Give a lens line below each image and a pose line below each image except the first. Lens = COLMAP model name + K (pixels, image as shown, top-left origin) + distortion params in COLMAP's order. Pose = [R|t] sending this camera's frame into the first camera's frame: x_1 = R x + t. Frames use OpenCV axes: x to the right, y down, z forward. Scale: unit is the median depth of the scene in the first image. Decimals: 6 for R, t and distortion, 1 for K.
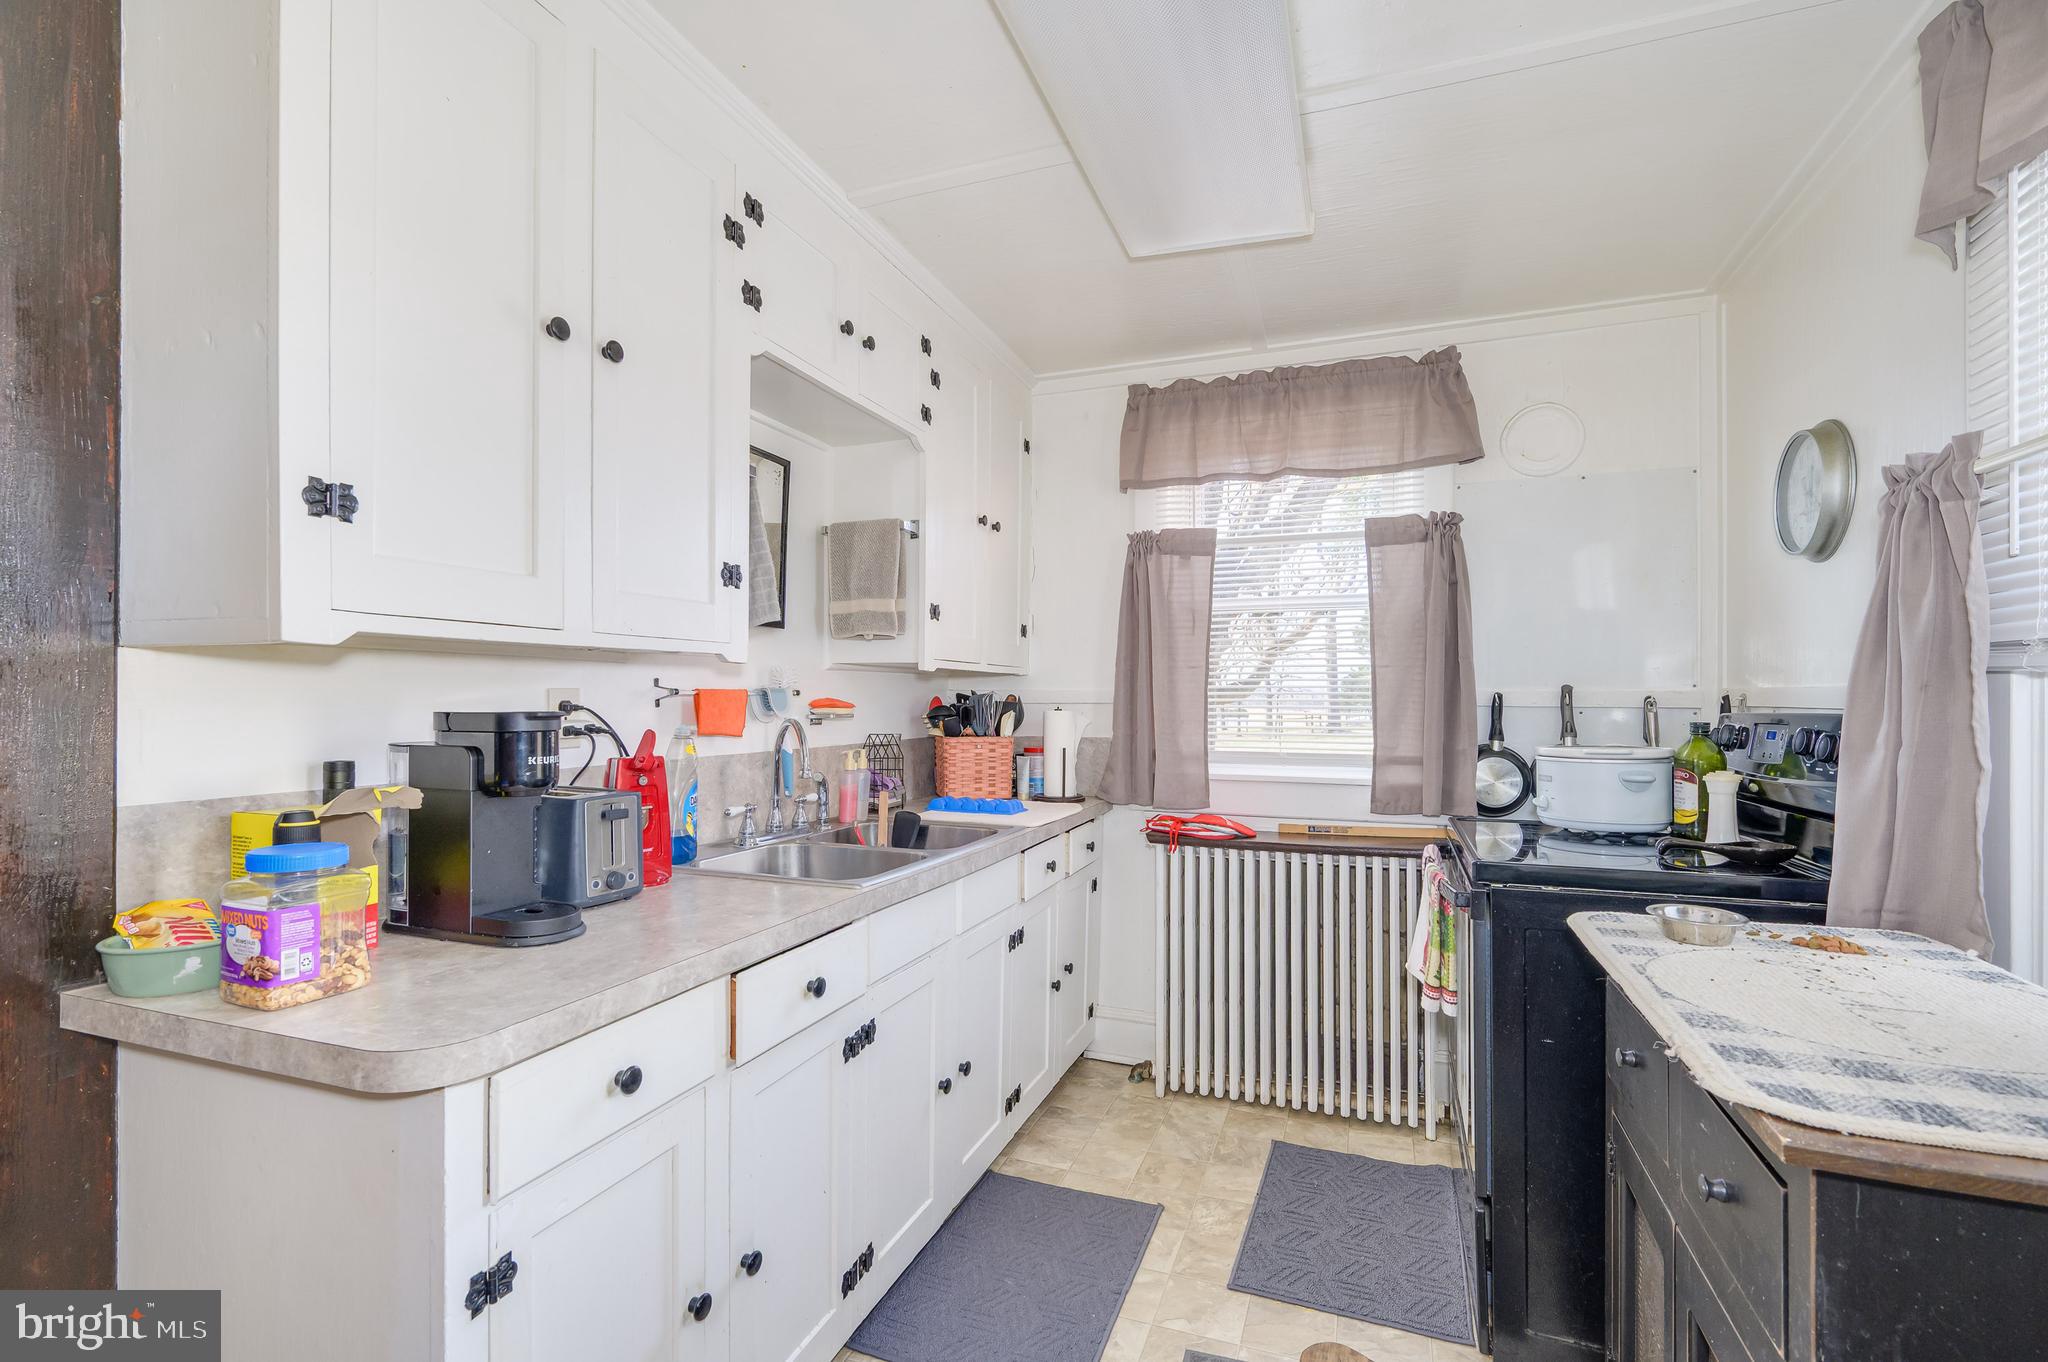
lens RADIAL K [[943.0, 0, 1009.4], [0, 943.0, 688.2], [0, 0, 1]] dist [-0.000362, 0.000692]
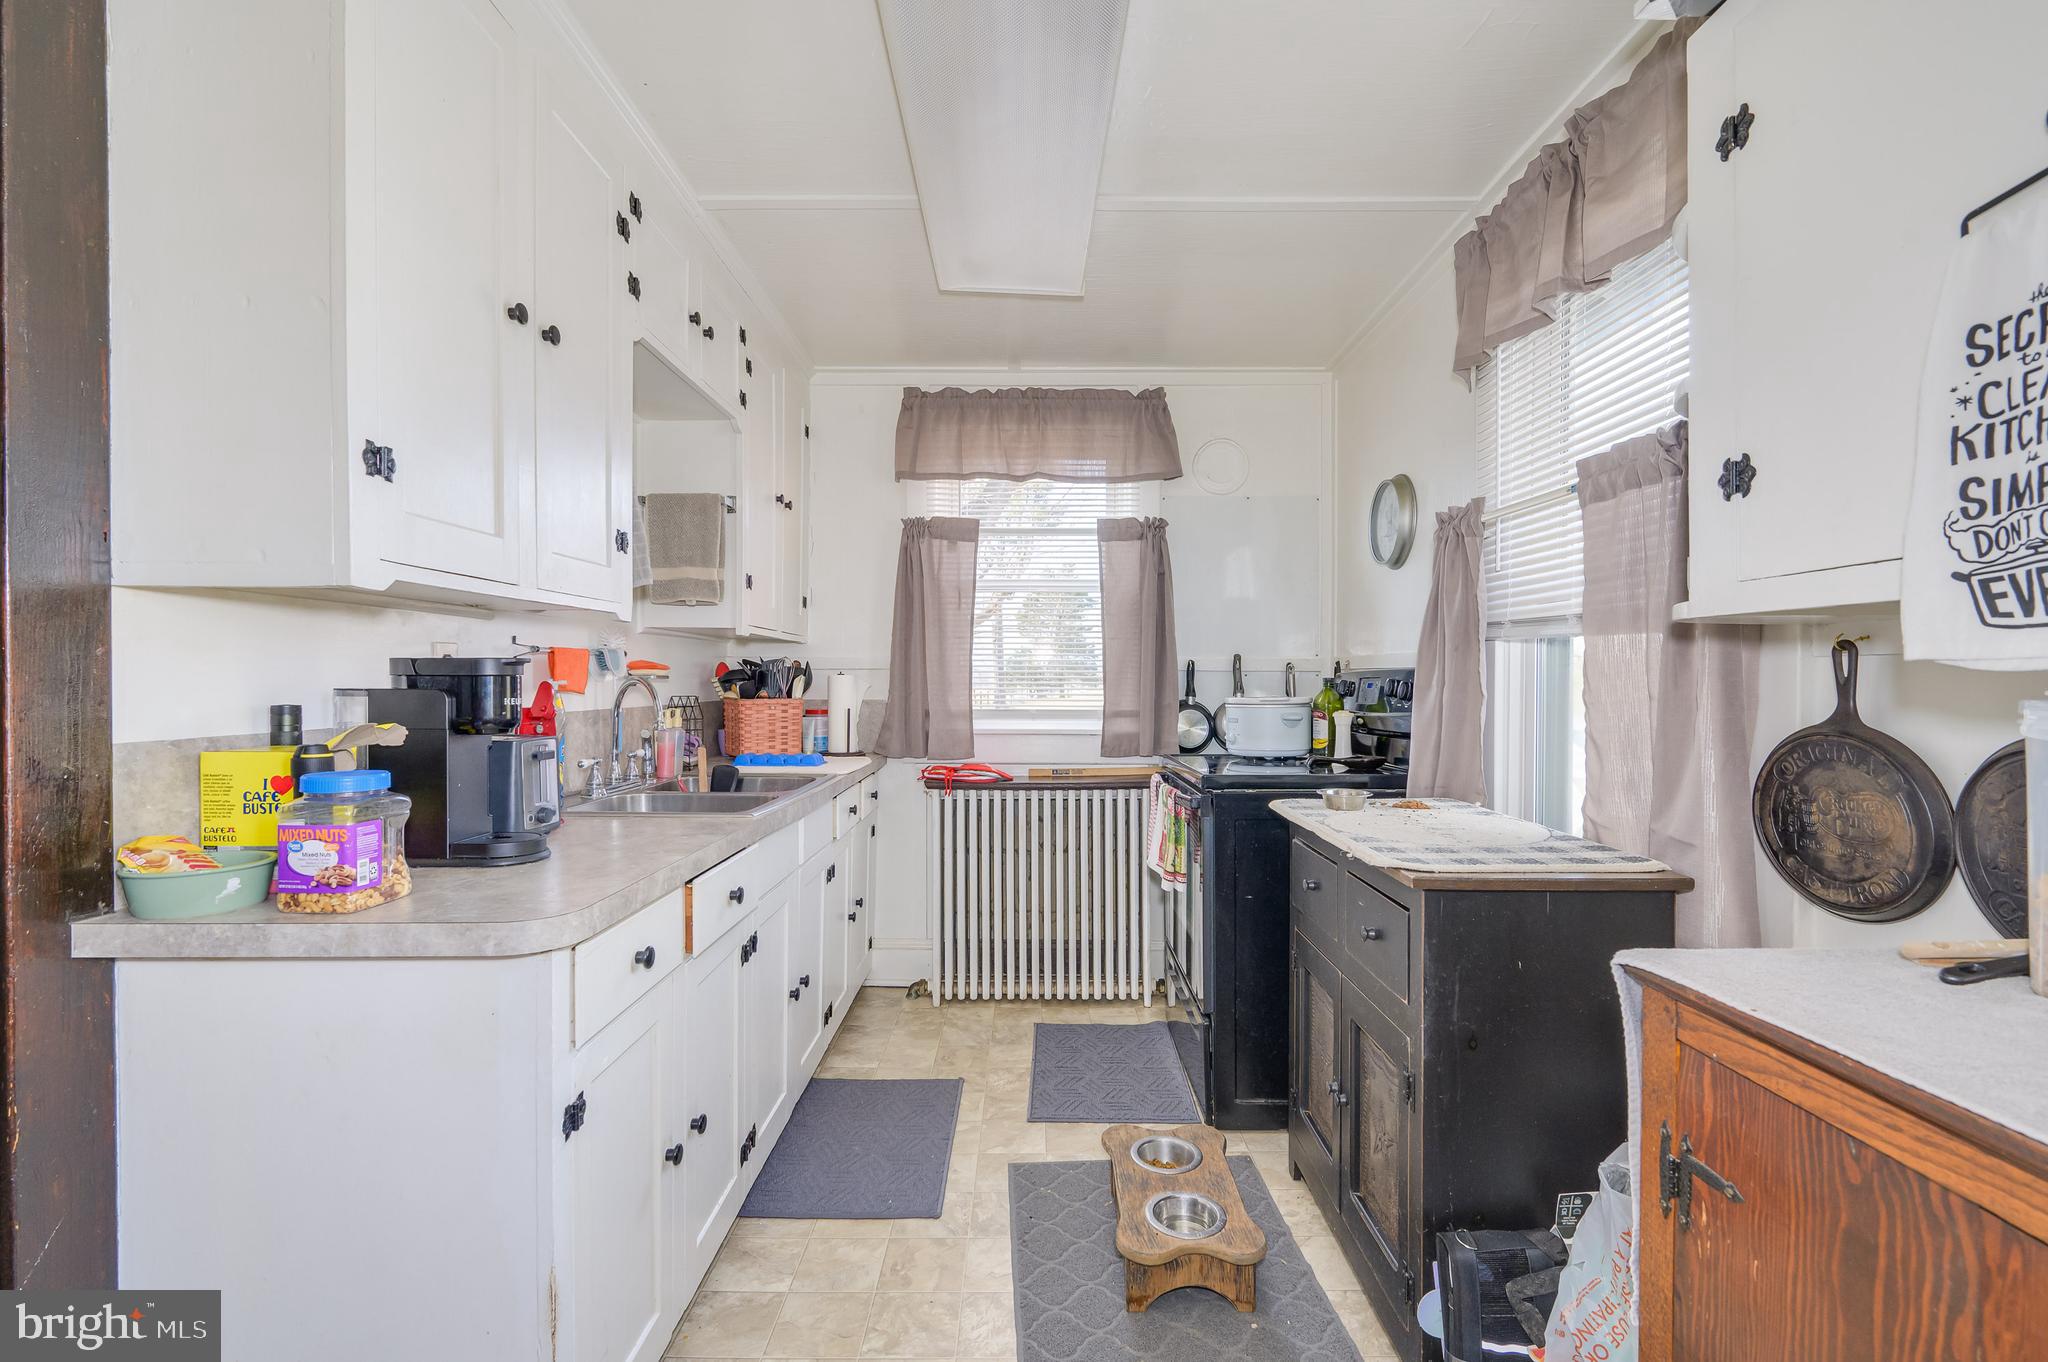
lens RADIAL K [[972.5, 0, 1033.9], [0, 972.5, 682.4], [0, 0, 1]] dist [0.001722, -0.000536]
pose [[0.926289, -0.003102, 0.376802, -0.245117], [-0.001471, 0.999929, 0.011848, 0.026978], [-0.376812, -0.011529, 0.926218, -0.205391]]
